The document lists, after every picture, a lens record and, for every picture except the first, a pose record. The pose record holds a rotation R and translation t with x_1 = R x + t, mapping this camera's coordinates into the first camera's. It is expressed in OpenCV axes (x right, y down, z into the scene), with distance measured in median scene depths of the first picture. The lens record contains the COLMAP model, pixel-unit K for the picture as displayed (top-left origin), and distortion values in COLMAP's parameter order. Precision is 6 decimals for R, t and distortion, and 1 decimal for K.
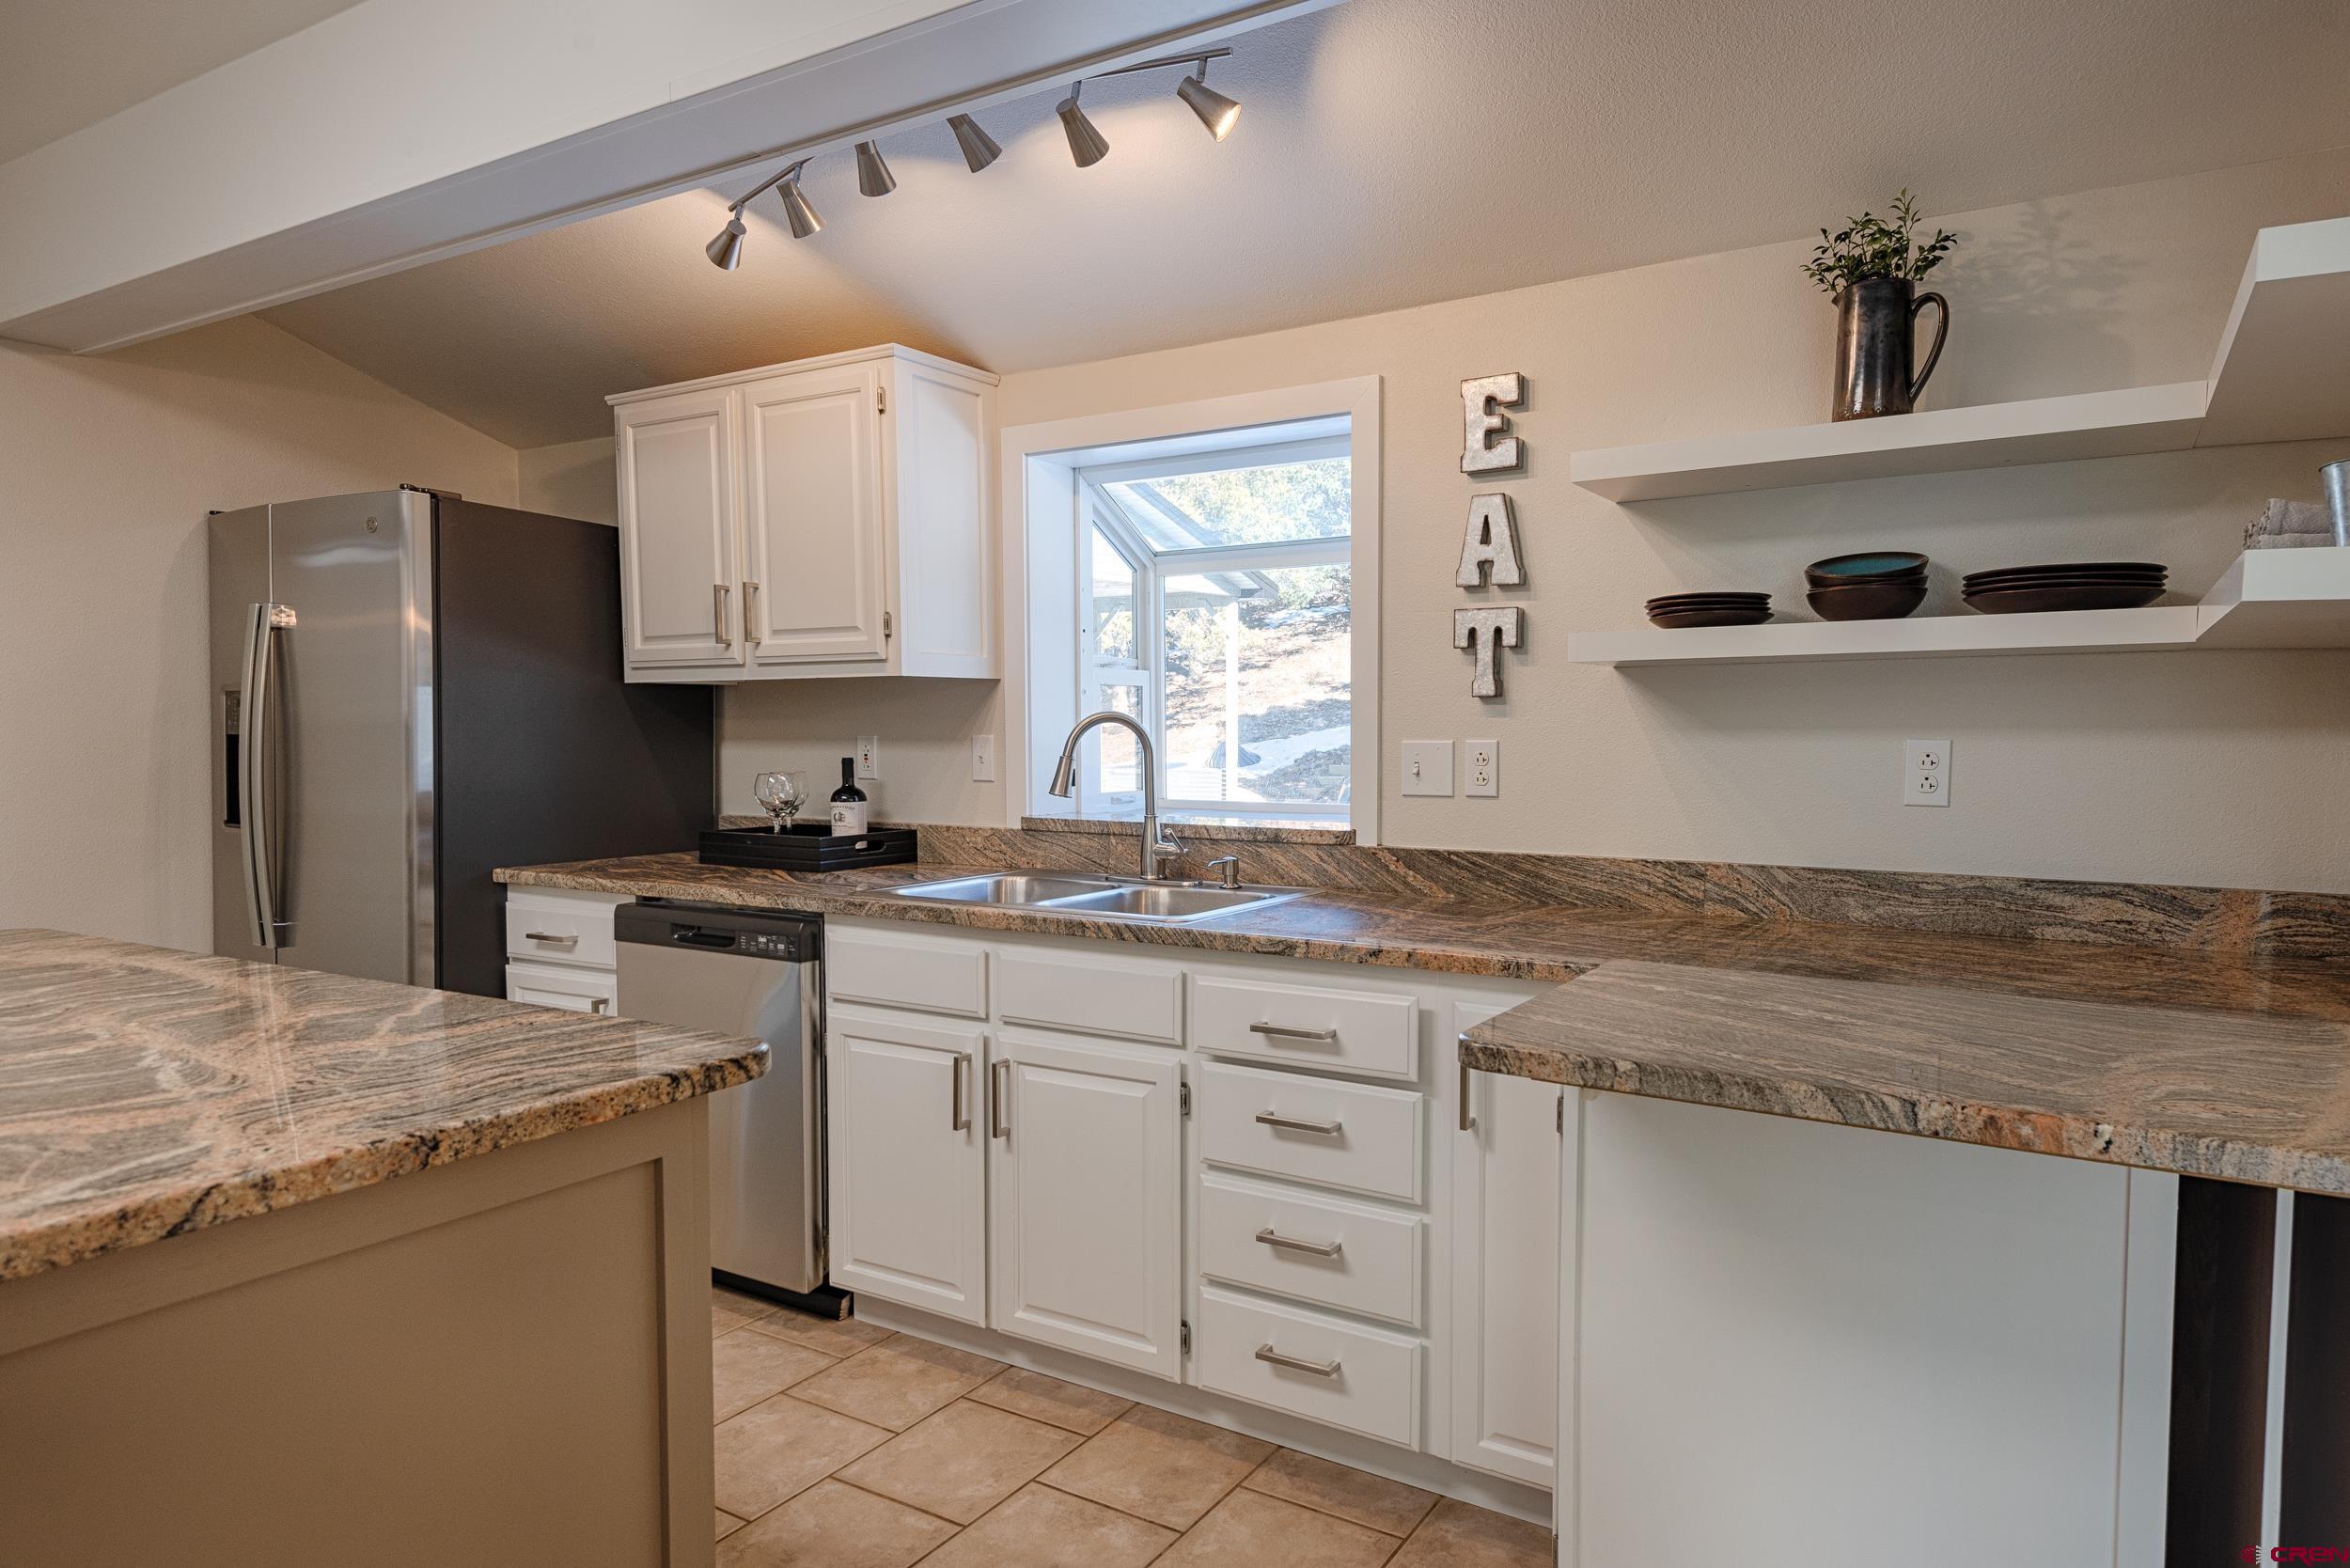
lens RADIAL K [[1367.1, 0, 1178.7], [0, 1367.1, 798.4], [0, 0, 1]] dist [0.025134, -0.000683]
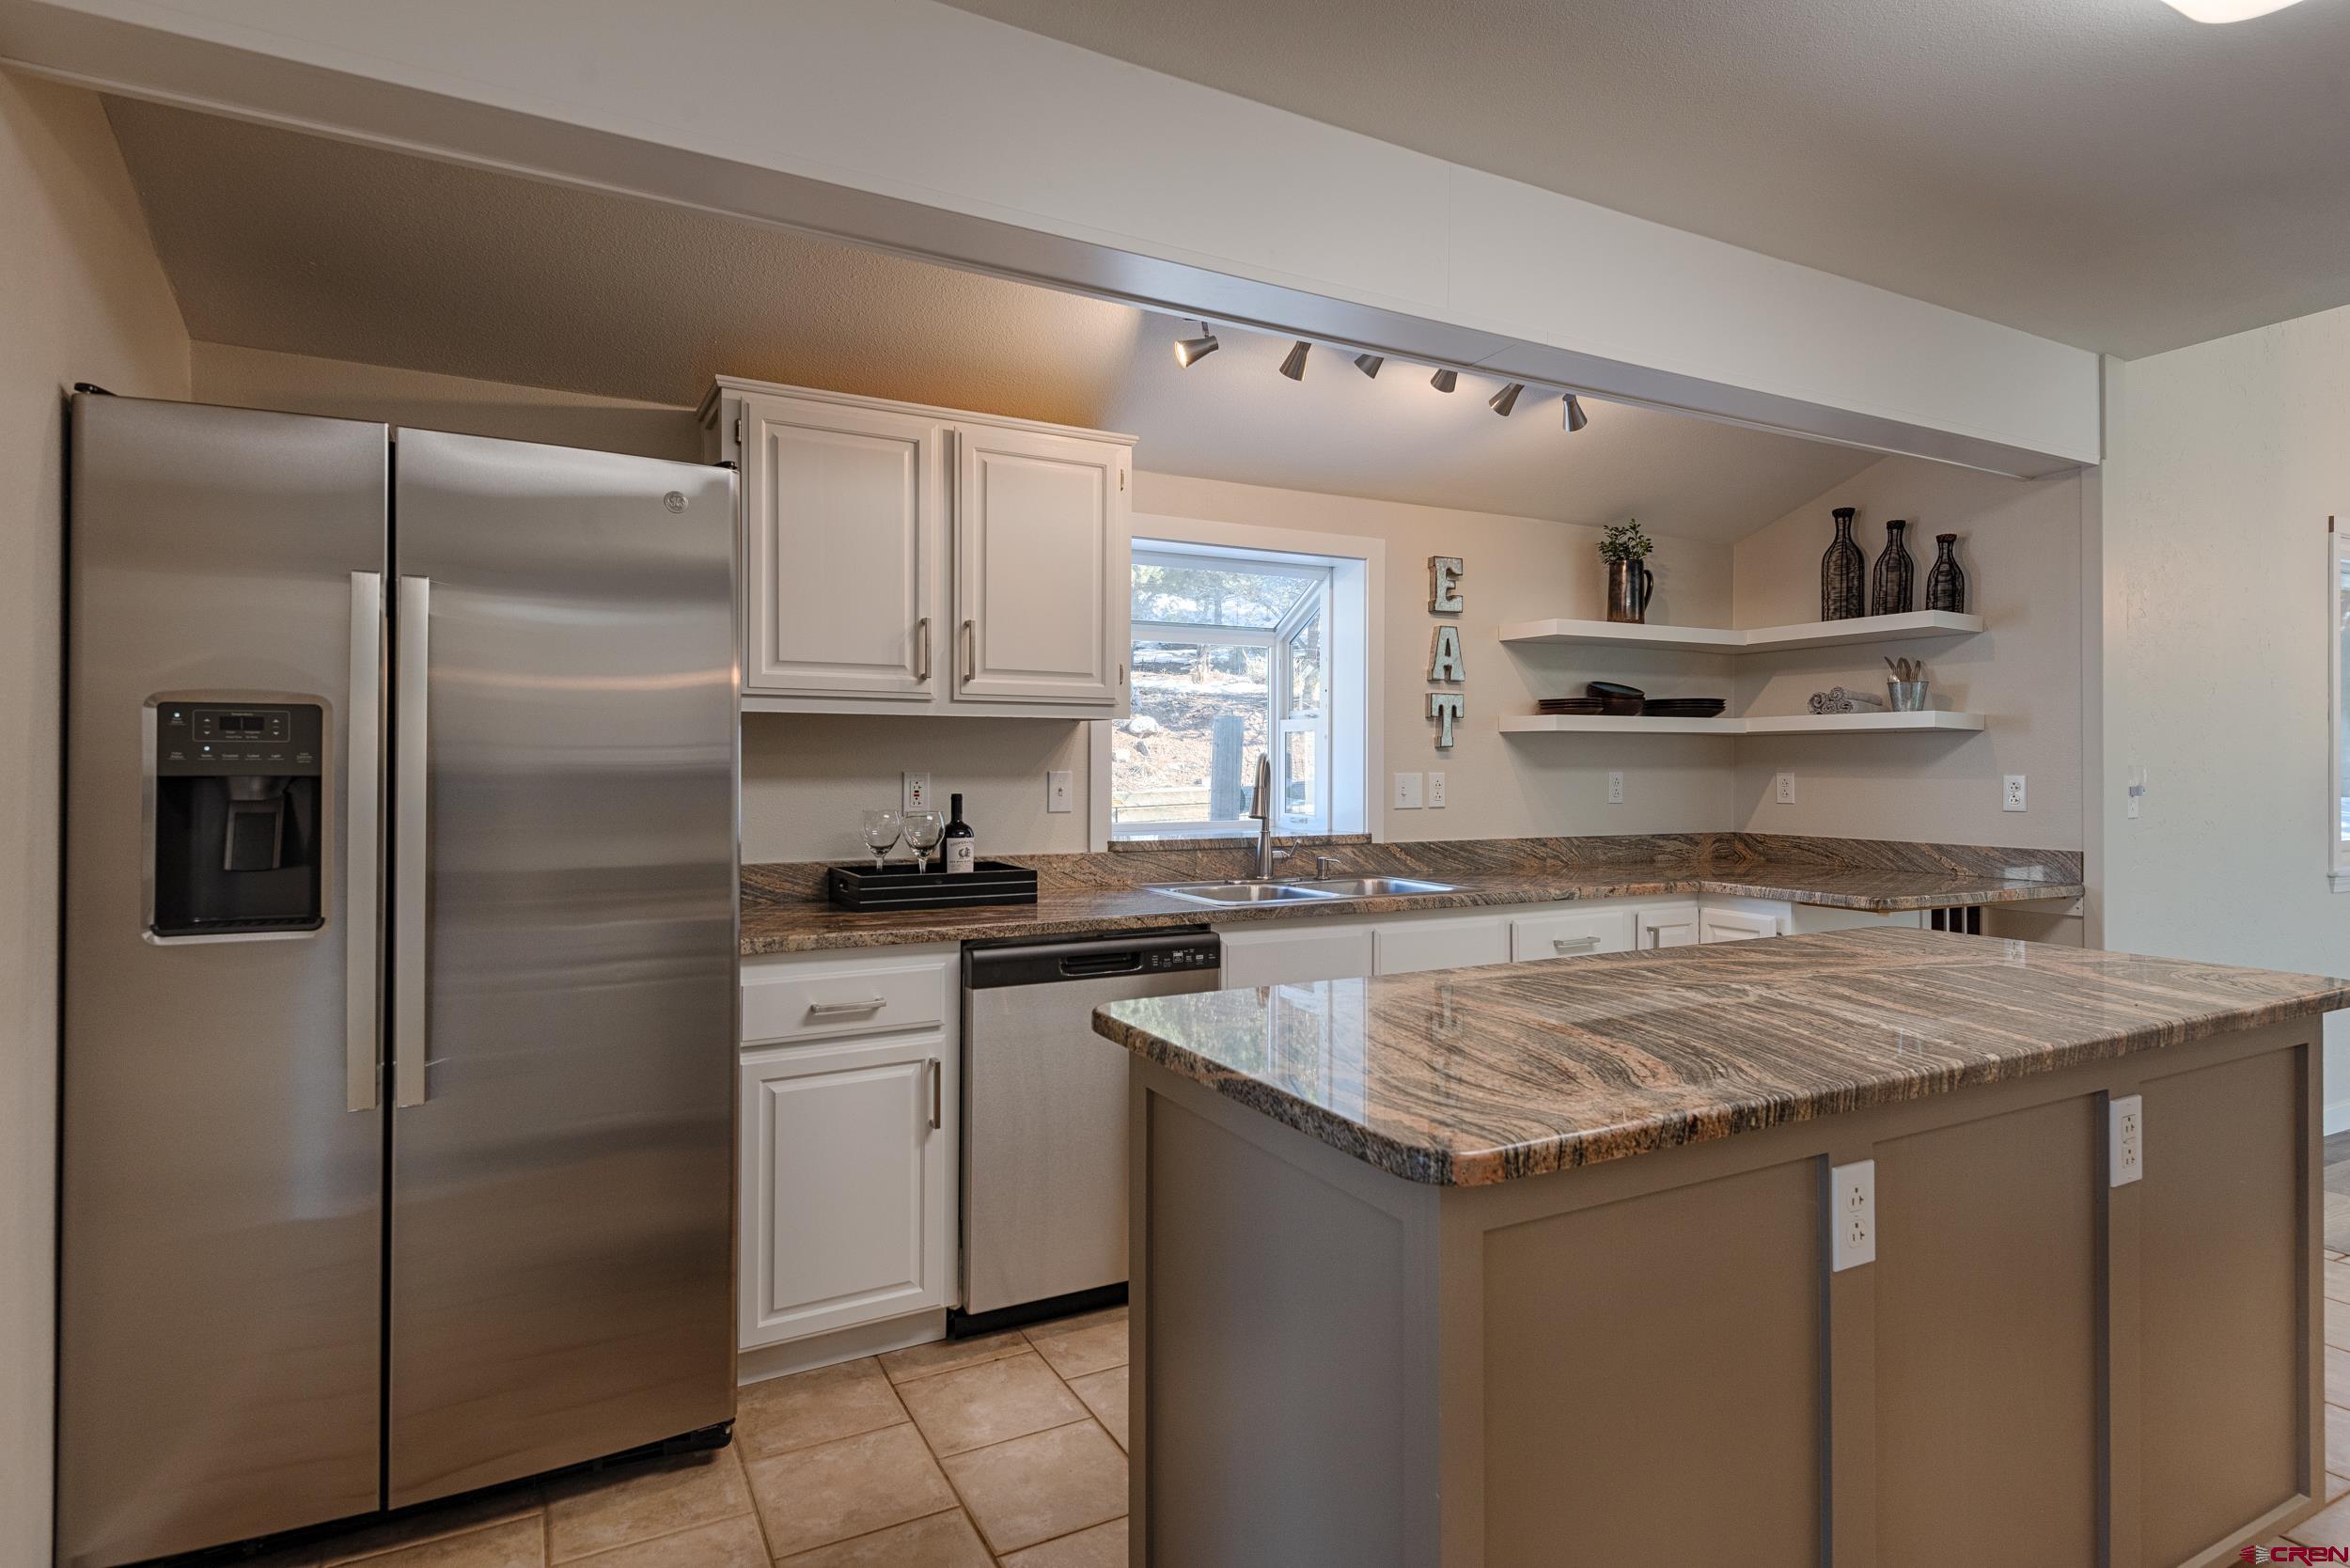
lens RADIAL K [[1247.9, 0, 1173.6], [0, 1247.9, 764.2], [0, 0, 1]] dist [-0.001209, 0.000467]
pose [[0.526218, 0.002252, 0.850346, -1.154217], [0.041164, 0.998757, -0.028118, -0.023154], [-0.849352, 0.049800, 0.525472, 0.455818]]
